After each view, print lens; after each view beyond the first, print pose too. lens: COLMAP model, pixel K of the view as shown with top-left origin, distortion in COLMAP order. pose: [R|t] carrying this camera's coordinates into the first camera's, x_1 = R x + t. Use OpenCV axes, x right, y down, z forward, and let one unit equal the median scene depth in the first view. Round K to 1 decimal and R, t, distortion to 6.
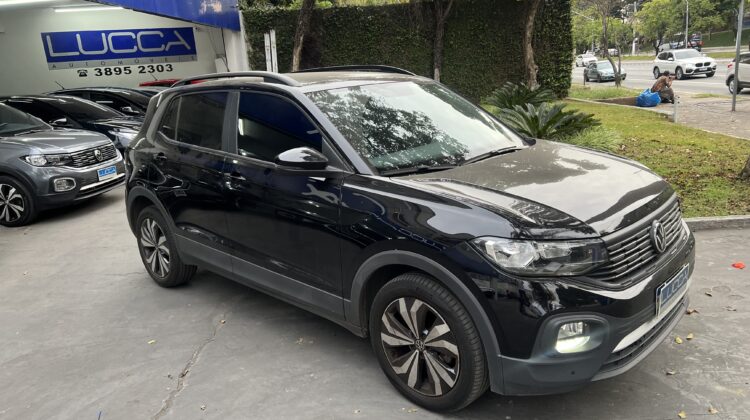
lens RADIAL K [[580.2, 0, 374.2], [0, 580.2, 201.3], [0, 0, 1]] dist [0.048963, -0.070635]
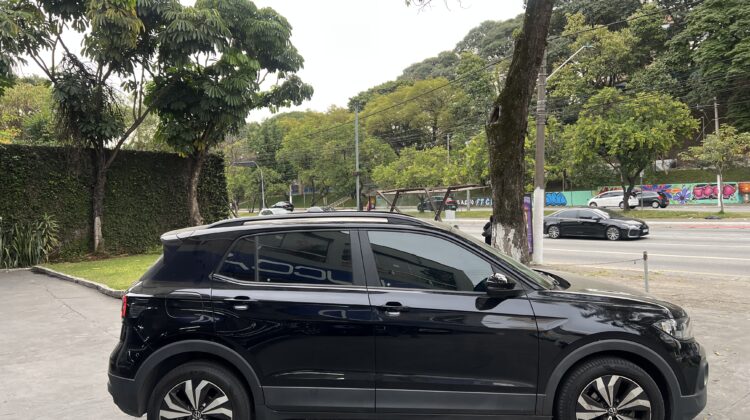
lens RADIAL K [[564.5, 0, 392.1], [0, 564.5, 208.4], [0, 0, 1]] dist [0.047461, -0.066069]
pose [[0.727928, 0.042160, 0.684356, -0.185314], [0.128770, 0.971941, -0.196846, -0.002622], [-0.673453, 0.231414, 0.702074, 0.046657]]
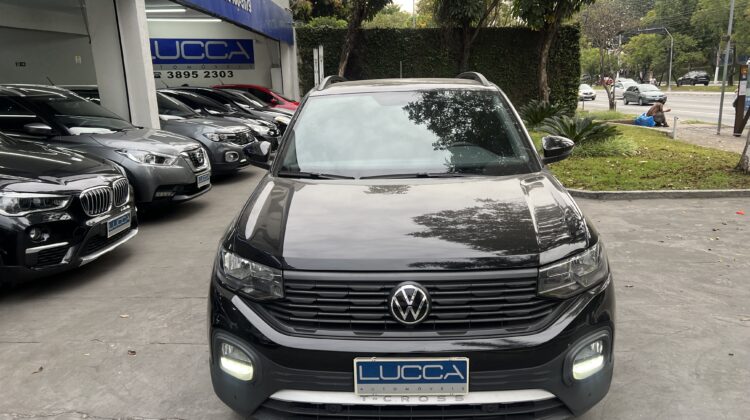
lens RADIAL K [[580.2, 0, 374.2], [0, 580.2, 201.3], [0, 0, 1]] dist [0.048963, -0.070635]
pose [[0.998539, 0.041932, 0.034093, -0.100055], [-0.040902, 0.998702, -0.030346, 0.039940], [-0.035321, 0.028907, 0.998958, -0.129594]]
